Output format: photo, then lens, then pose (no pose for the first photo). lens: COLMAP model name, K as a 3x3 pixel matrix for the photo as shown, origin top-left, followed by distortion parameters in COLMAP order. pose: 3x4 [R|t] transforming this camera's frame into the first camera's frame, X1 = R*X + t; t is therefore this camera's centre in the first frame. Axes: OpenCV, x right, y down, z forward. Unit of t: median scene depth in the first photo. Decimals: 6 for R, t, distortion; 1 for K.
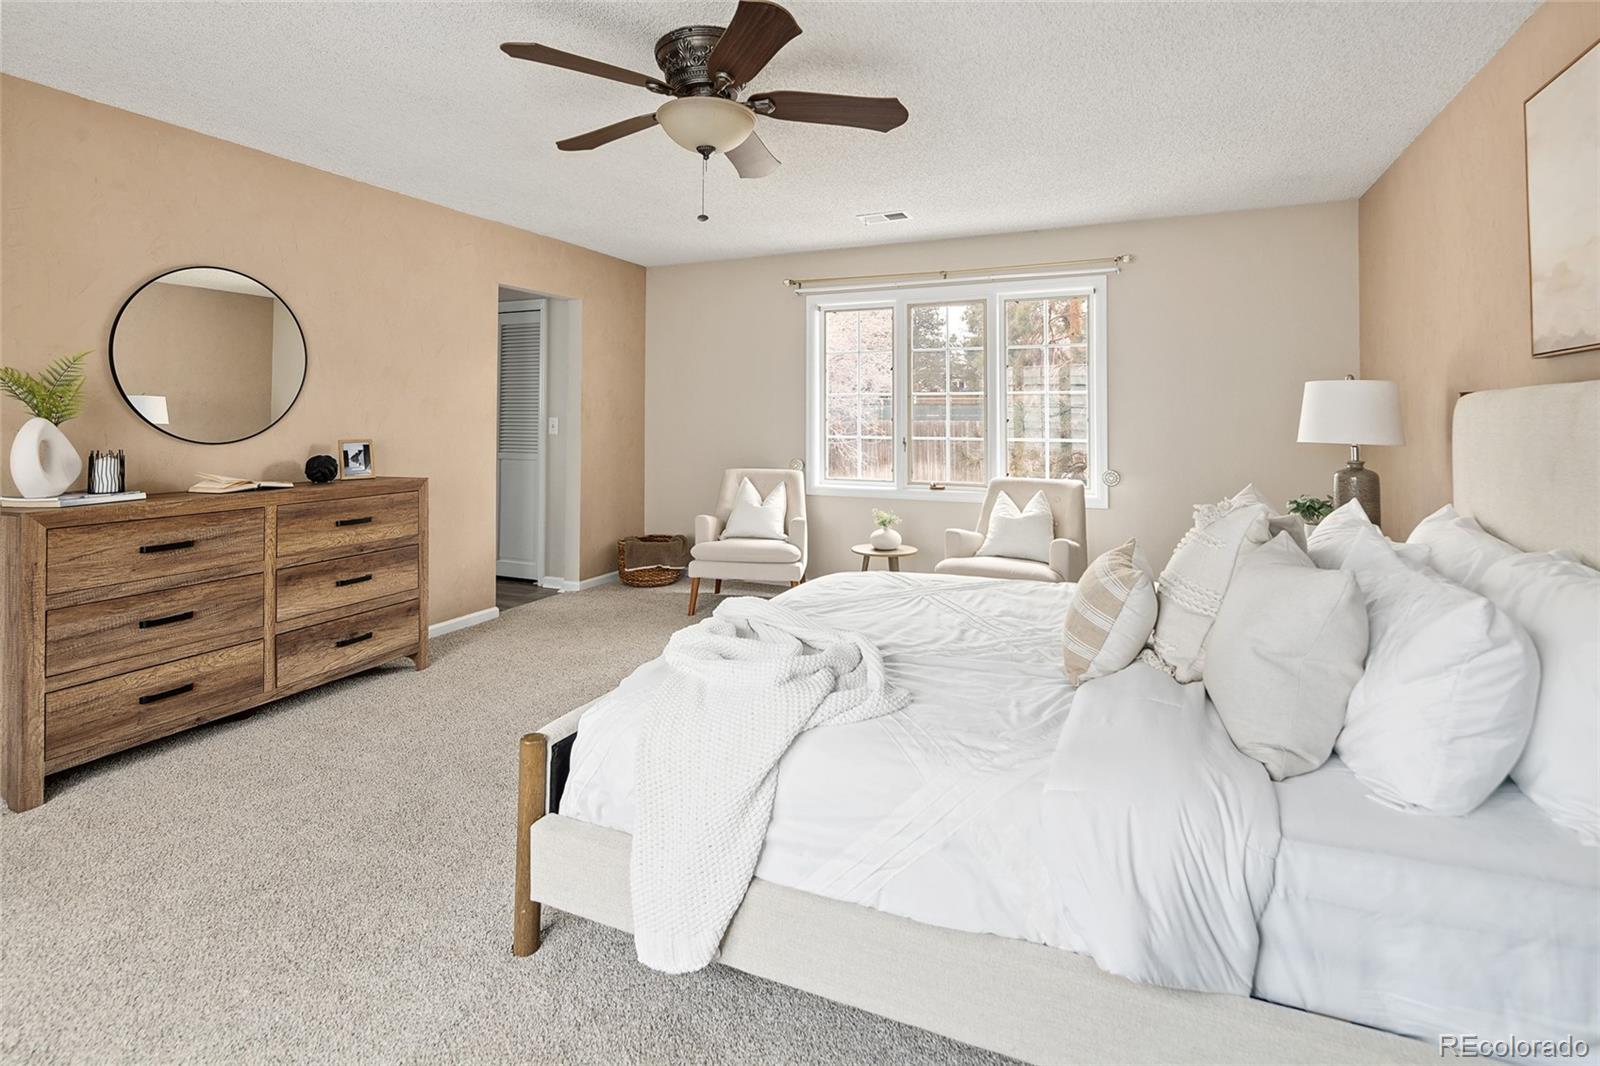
lens RADIAL K [[769.3, 0, 802.2], [0, 769.3, 418.2], [0, 0, 1]] dist [-0.000111, -0.000154]
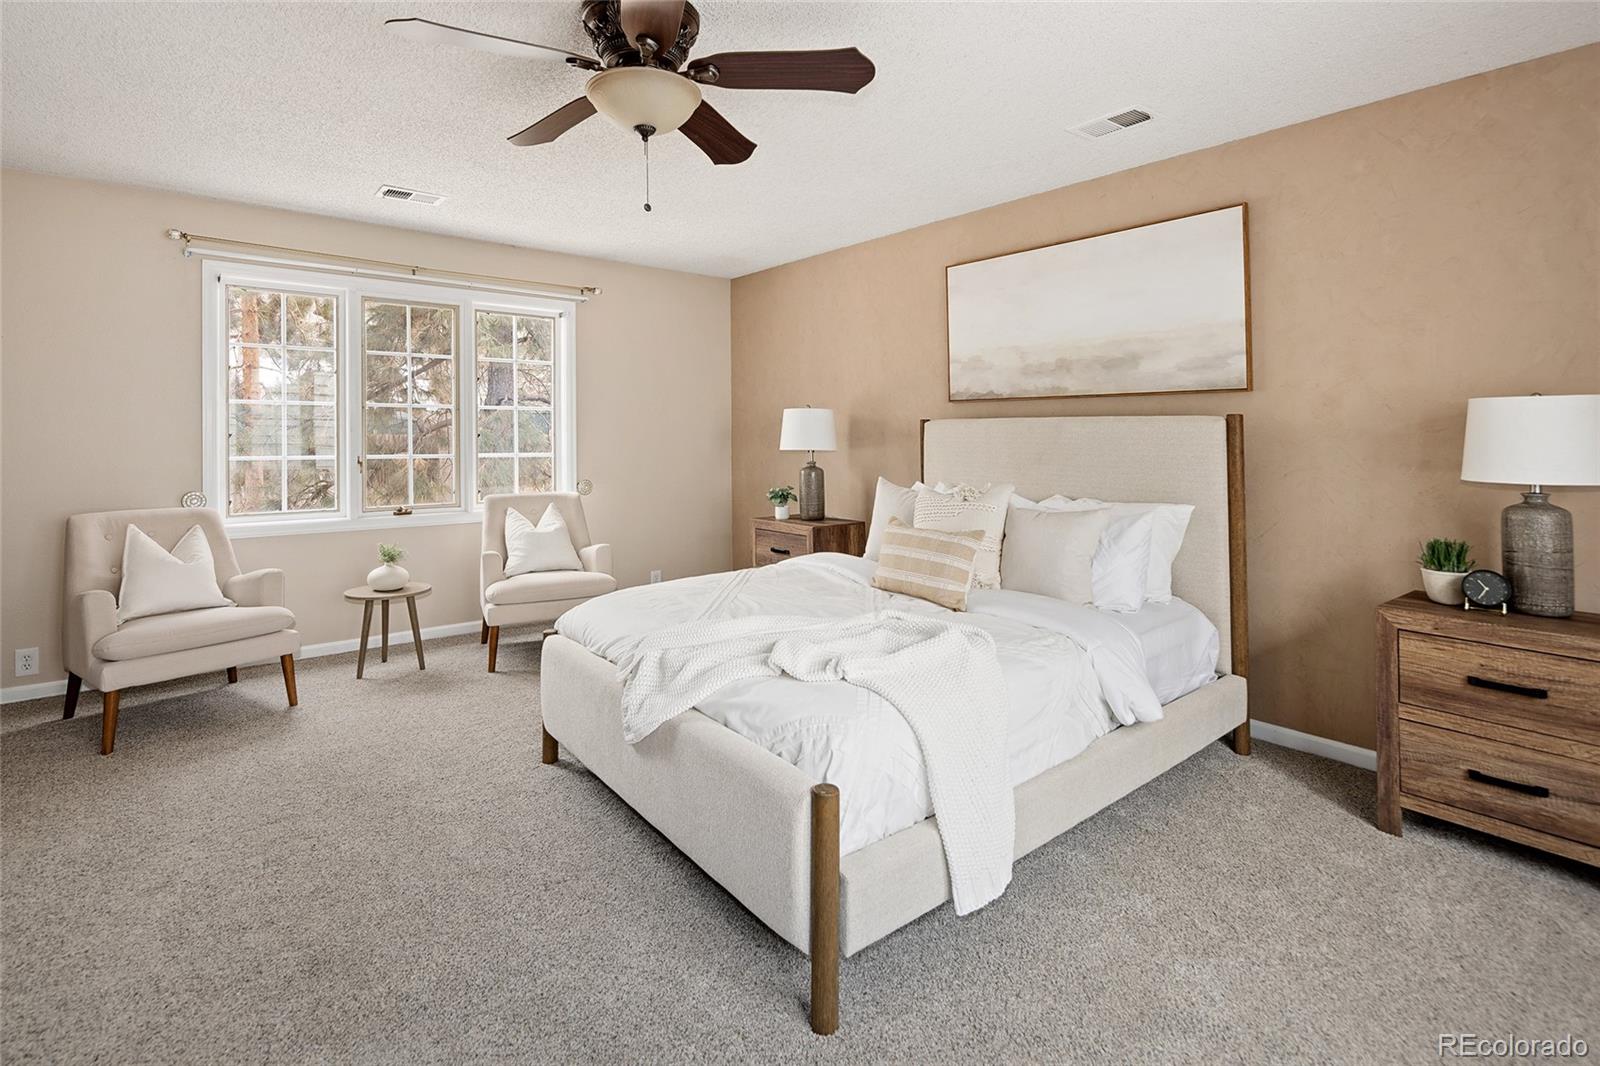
lens RADIAL K [[776.9, 0, 768.0], [0, 776.9, 410.1], [0, 0, 1]] dist [0.002547, -0.000468]
pose [[0.466474, 0.026997, 0.884123, -0.428690], [-0.001981, 0.999564, -0.029476, -0.000576], [-0.884533, 0.011998, 0.466324, 0.234994]]
